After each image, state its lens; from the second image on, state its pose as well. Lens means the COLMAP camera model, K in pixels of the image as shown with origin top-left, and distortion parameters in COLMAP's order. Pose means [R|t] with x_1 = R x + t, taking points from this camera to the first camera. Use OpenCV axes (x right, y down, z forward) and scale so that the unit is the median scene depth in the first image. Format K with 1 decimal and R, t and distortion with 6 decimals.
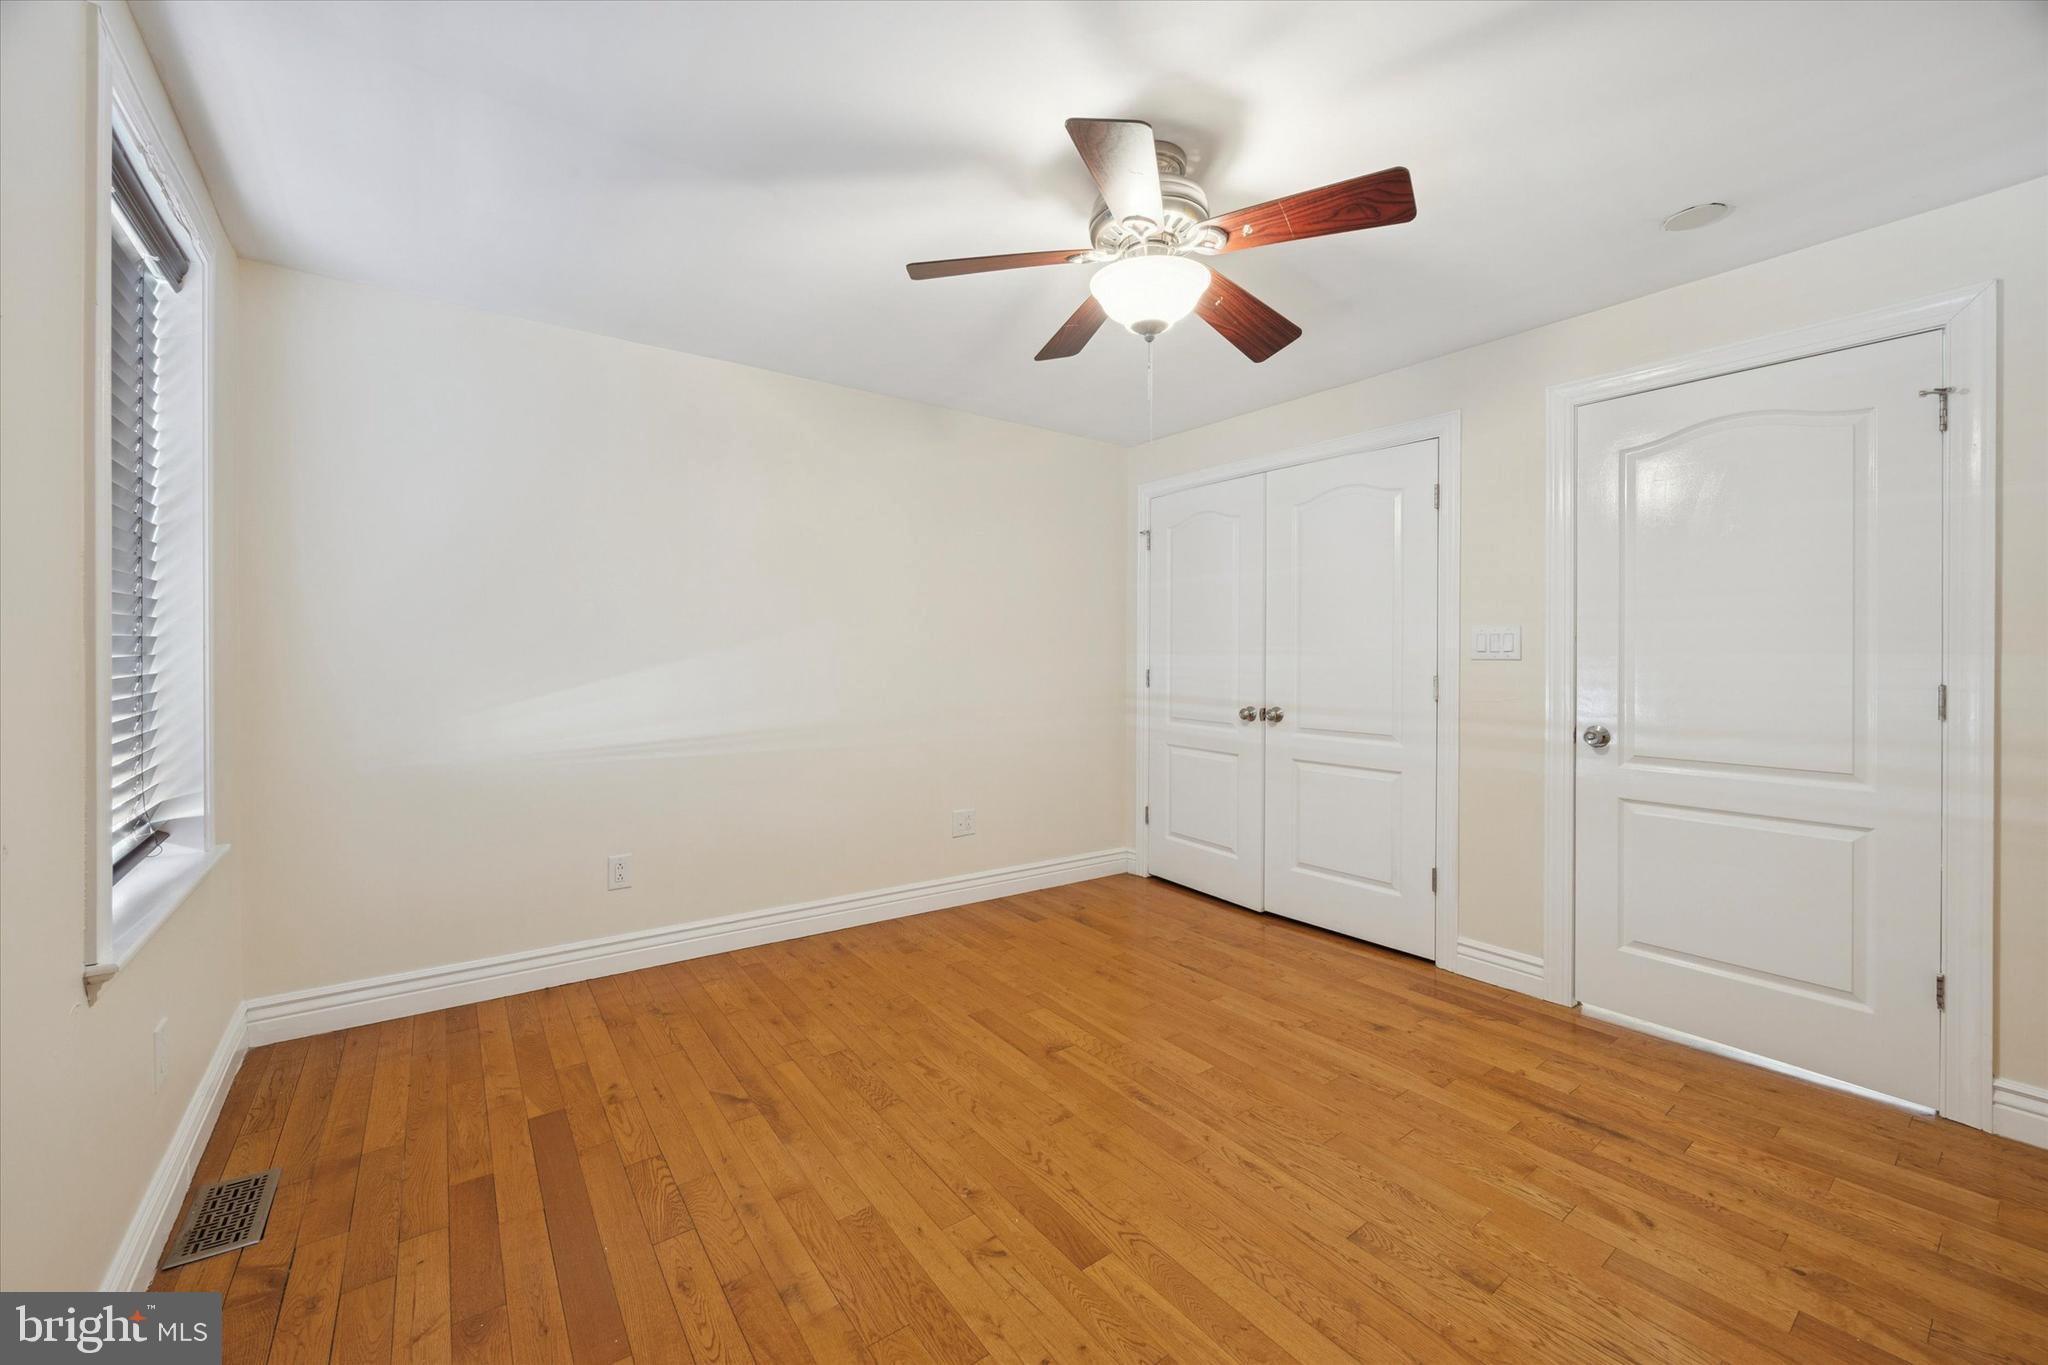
lens RADIAL K [[785.1, 0, 1026.2], [0, 785.1, 661.3], [0, 0, 1]] dist [-0.009983, 0.000794]
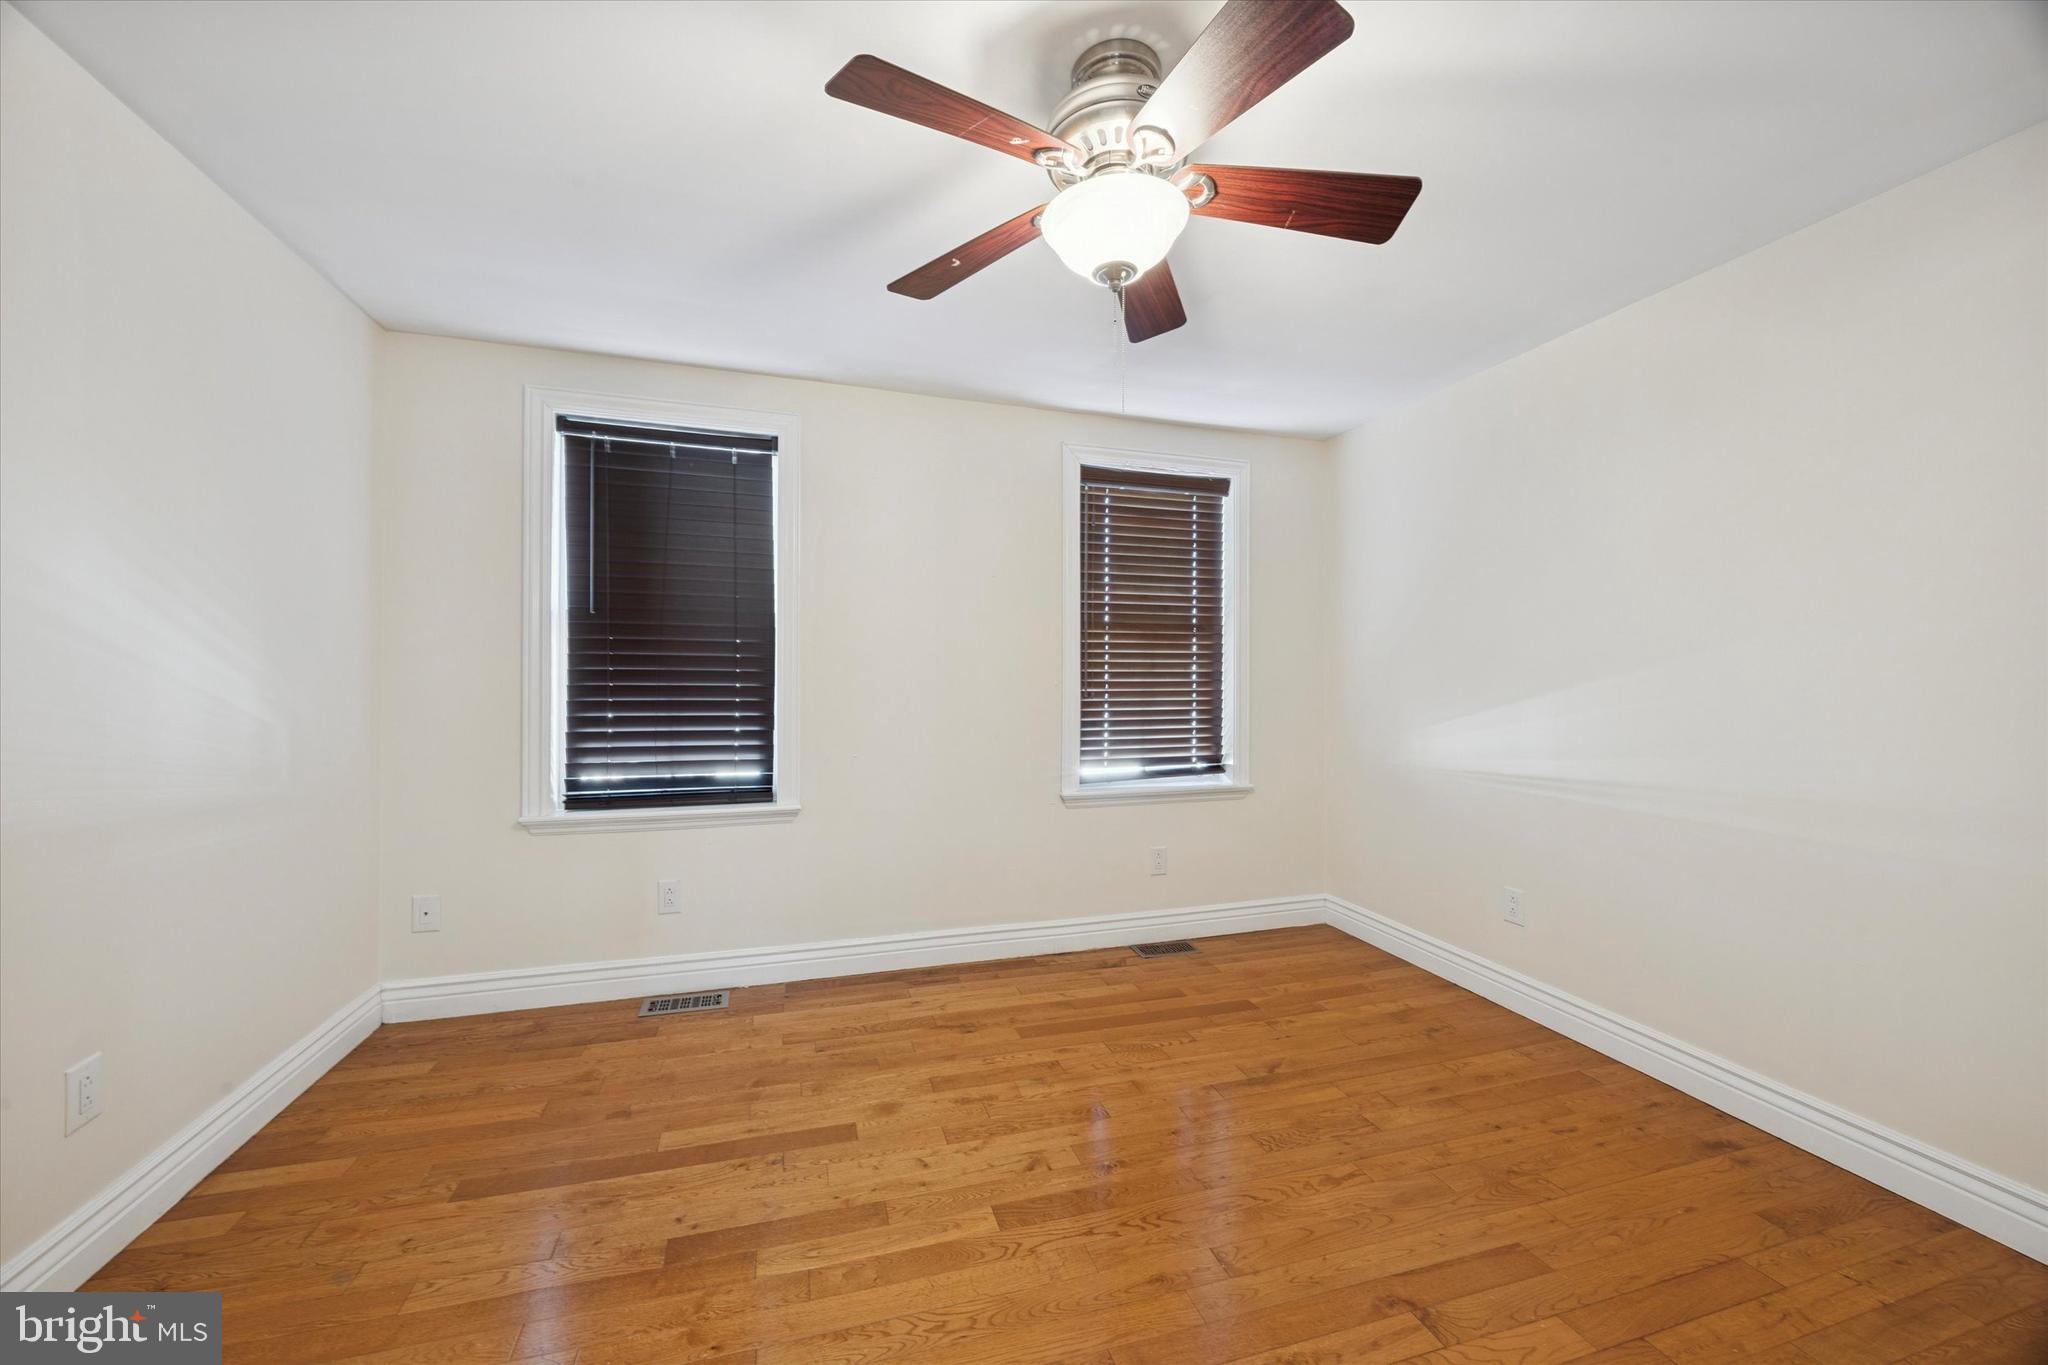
lens RADIAL K [[785.1, 0, 1016.3], [0, 785.1, 680.7], [0, 0, 1]] dist [-0.009983, 0.000794]
pose [[-0.350024, -0.002832, -0.936736, 0.811201], [-0.016682, 0.999856, 0.003211, -0.005167], [0.936592, 0.016751, -0.350021, 1.007274]]
